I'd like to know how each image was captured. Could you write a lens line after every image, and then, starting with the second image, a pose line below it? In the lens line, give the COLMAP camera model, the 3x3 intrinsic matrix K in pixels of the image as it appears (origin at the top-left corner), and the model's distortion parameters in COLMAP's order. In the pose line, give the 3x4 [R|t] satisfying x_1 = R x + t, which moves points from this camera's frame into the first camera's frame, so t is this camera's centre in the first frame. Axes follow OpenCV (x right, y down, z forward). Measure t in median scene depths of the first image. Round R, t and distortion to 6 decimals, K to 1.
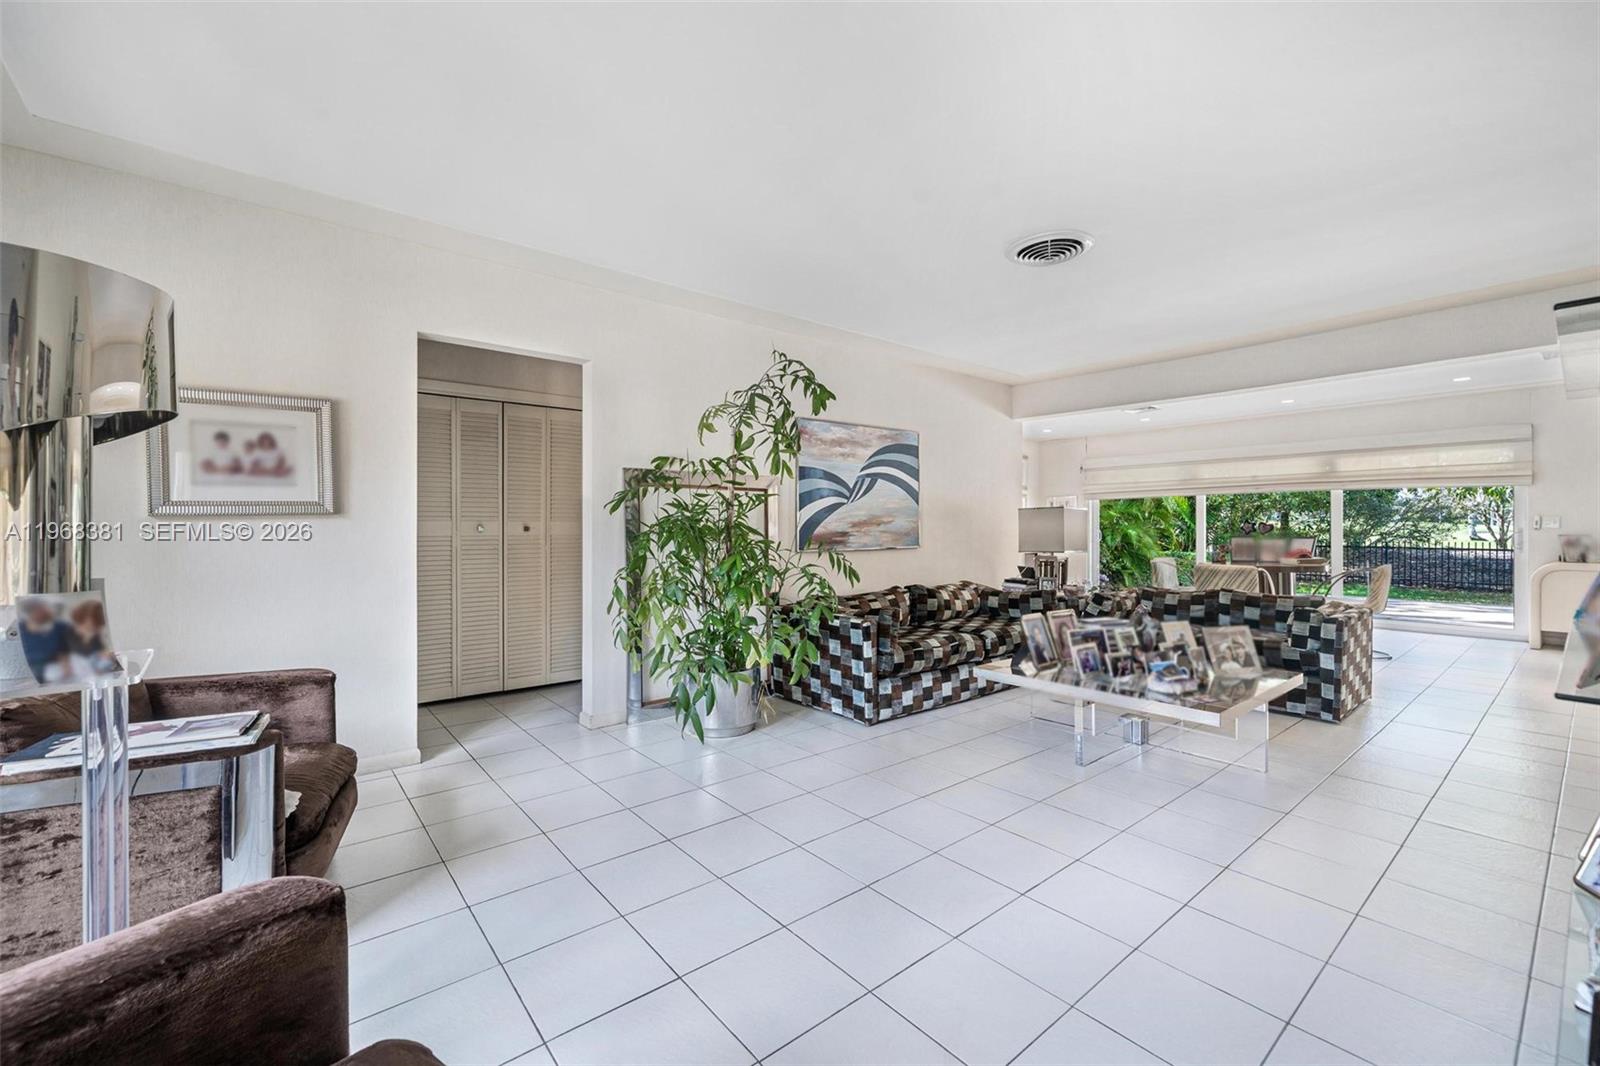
lens RADIAL K [[662.7, 0, 795.2], [0, 662.7, 526.8], [0, 0, 1]] dist [-0.001306, -0.000670]
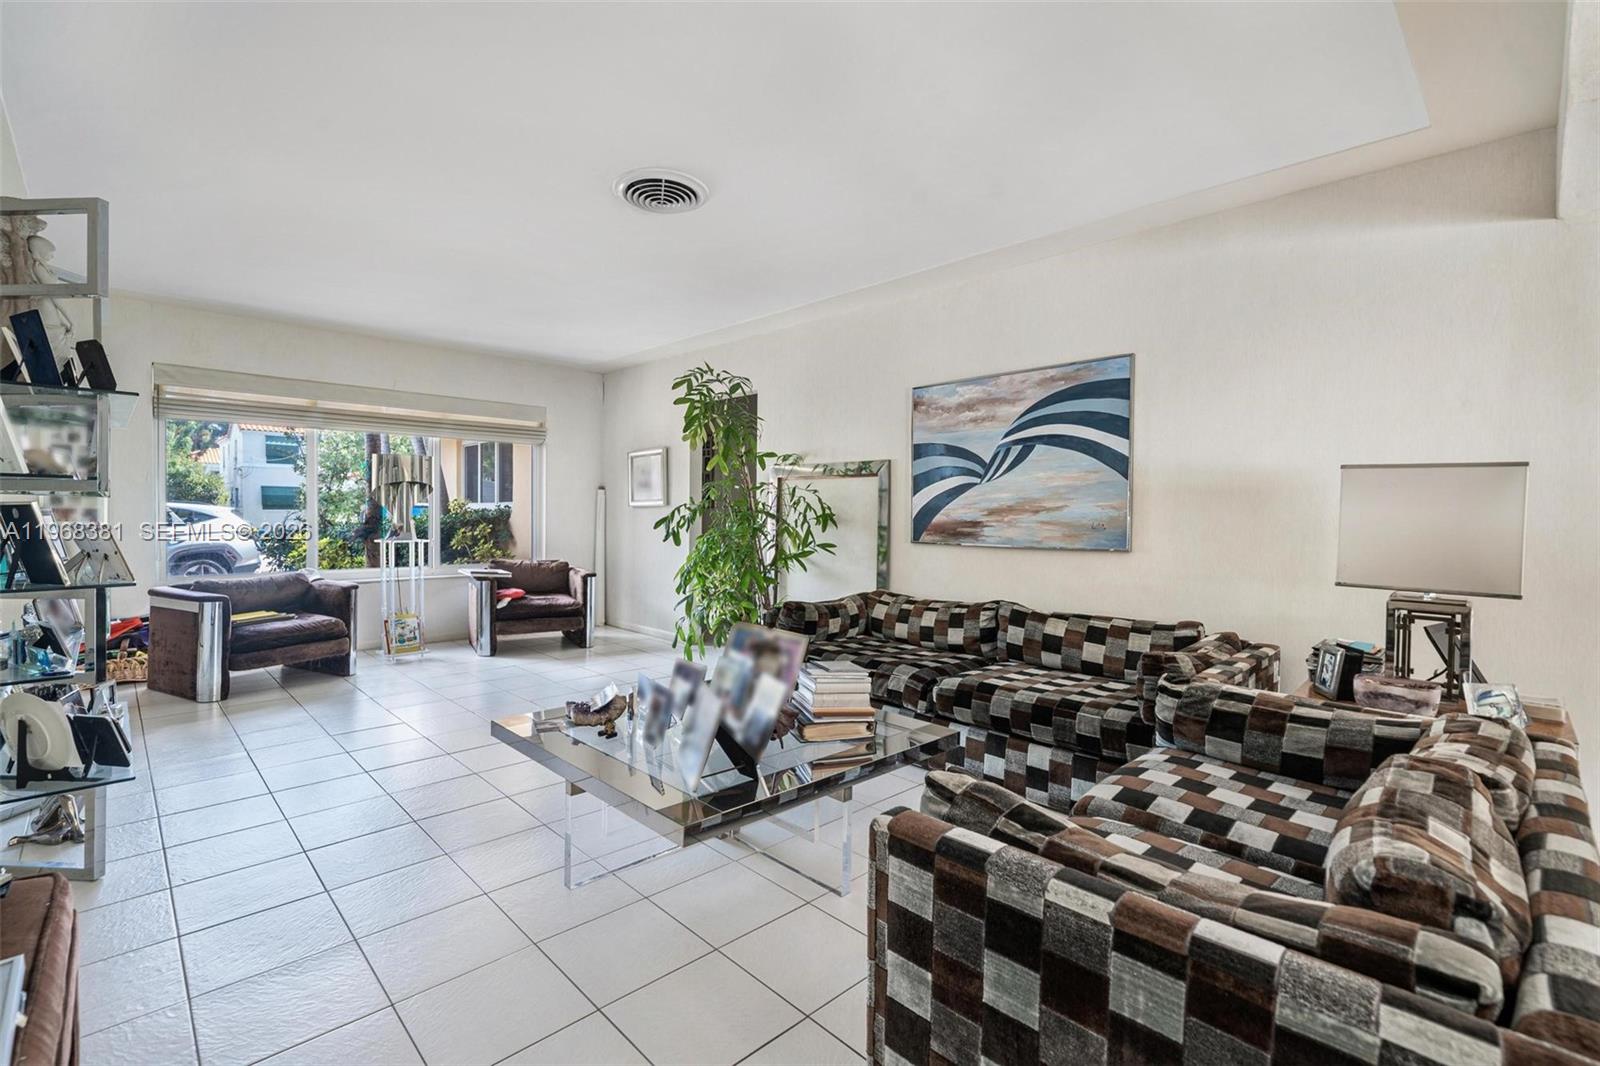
lens RADIAL K [[709.2, 0, 794.8], [0, 709.2, 525.8], [0, 0, 1]] dist [0.000268, -0.000006]
pose [[0.072674, 0.022330, -0.997106, 0.857623], [-0.013300, 0.999682, 0.021419, -0.001664], [0.997267, 0.011705, 0.072948, 0.719019]]
